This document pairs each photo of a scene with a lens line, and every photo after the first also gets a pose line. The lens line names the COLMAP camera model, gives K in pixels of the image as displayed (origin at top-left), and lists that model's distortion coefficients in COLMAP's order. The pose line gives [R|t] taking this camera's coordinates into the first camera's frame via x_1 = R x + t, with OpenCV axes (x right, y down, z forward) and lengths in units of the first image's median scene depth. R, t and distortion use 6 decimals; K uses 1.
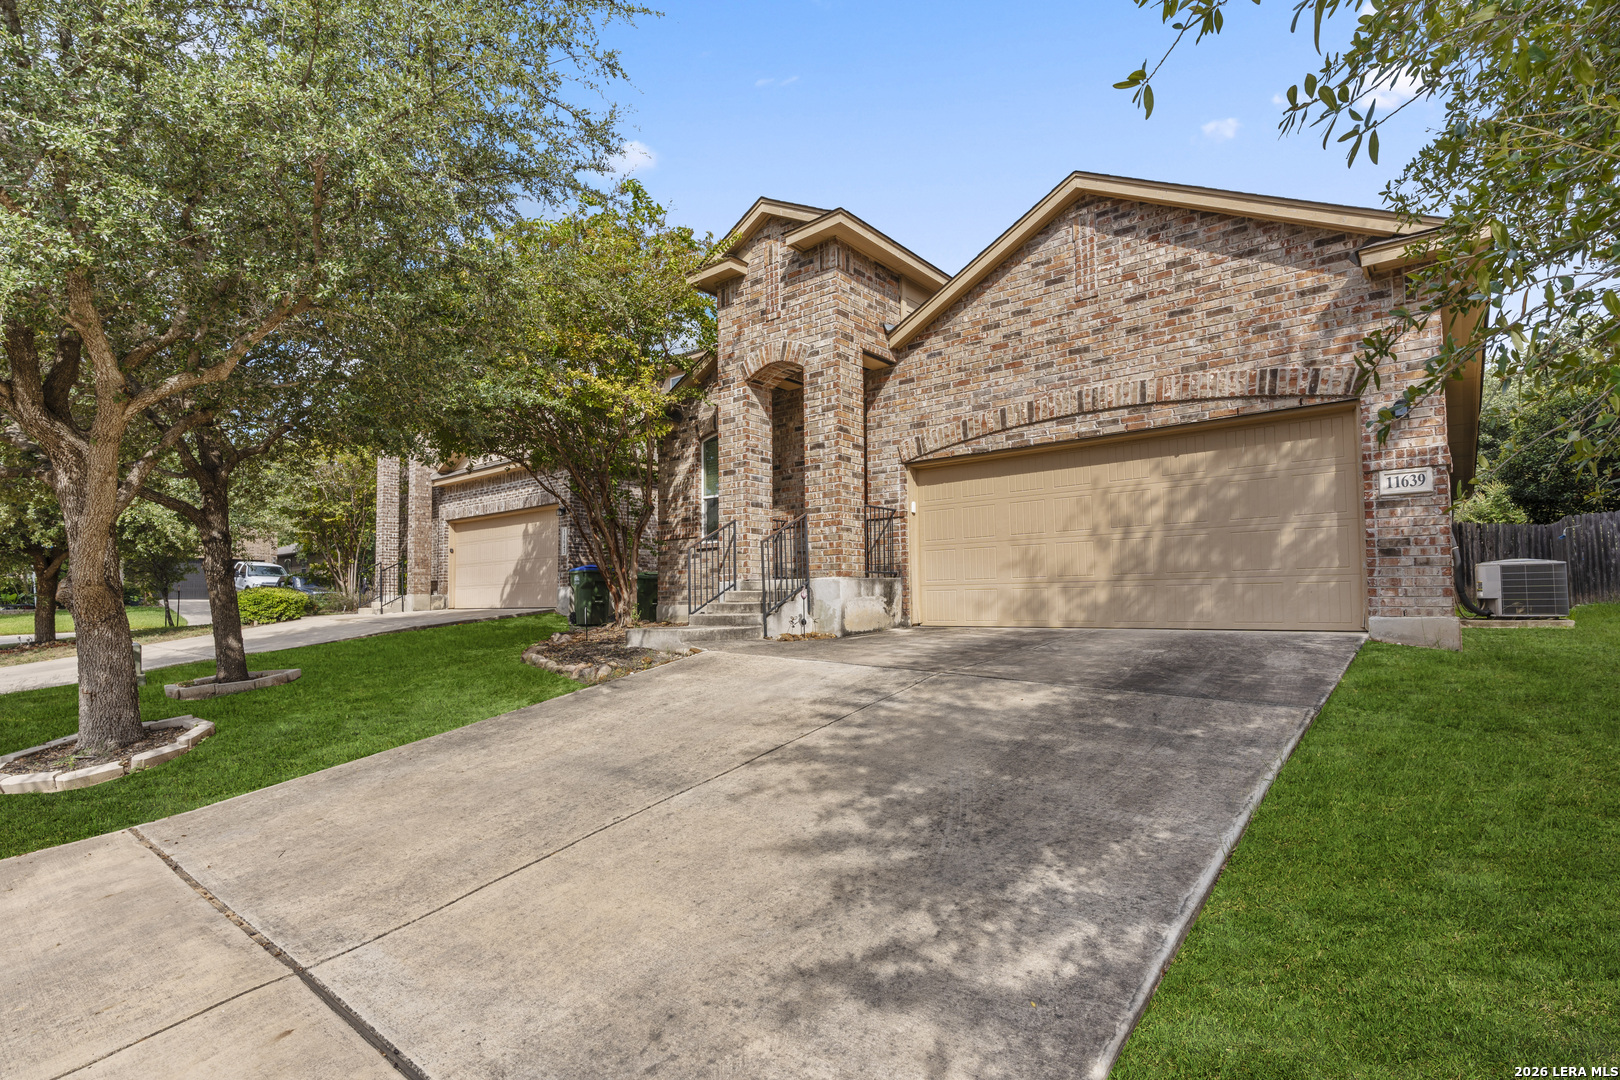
lens RADIAL K [[785.3, 0, 803.7], [0, 785.3, 553.8], [0, 0, 1]] dist [0.001251, -0.000310]
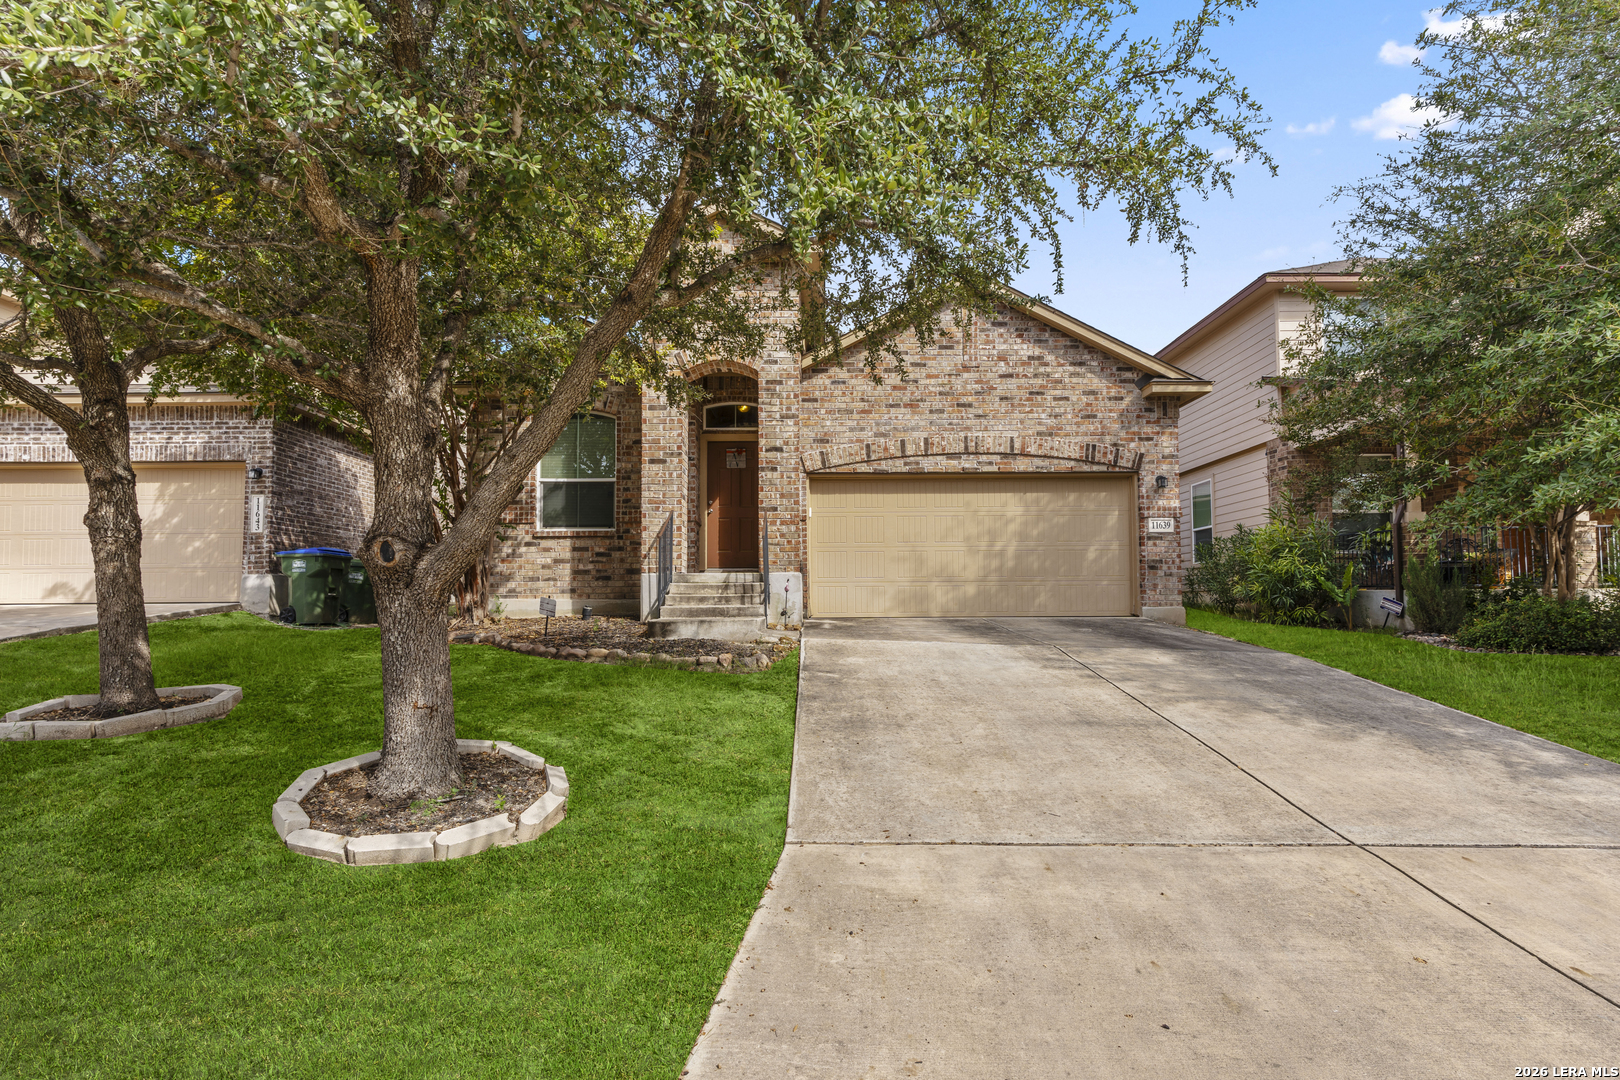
lens RADIAL K [[772.0, 0, 814.9], [0, 772.0, 559.2], [0, 0, 1]] dist [0.001263, 0.000168]
pose [[0.766992, 0.042329, 0.640259, -0.675744], [-0.043263, 0.998963, -0.014217, 0.027778], [-0.640197, -0.016795, 0.768027, 0.172780]]
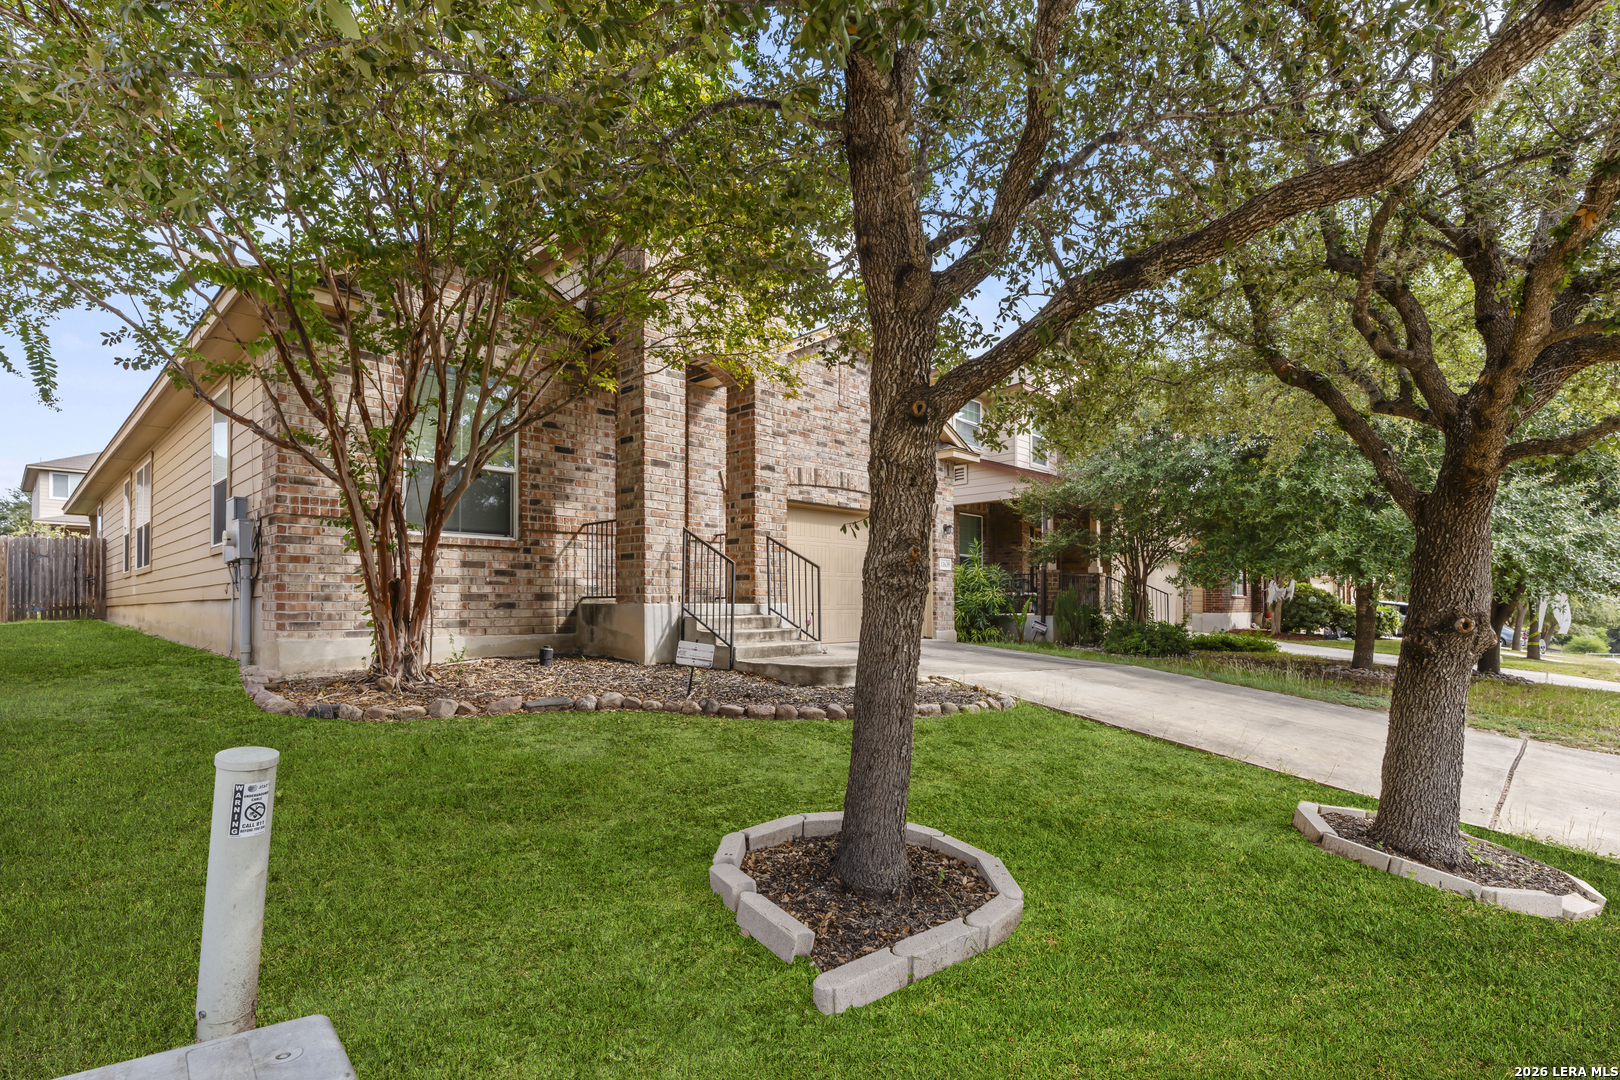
lens RADIAL K [[776.9, 0, 811.9], [0, 776.9, 598.4], [0, 0, 1]] dist [0.000615, 0.000044]
pose [[0.072525, 0.019412, 0.997178, -1.041562], [-0.060438, 0.998059, -0.015034, 0.039536], [-0.995534, -0.059177, 0.073558, 0.963623]]
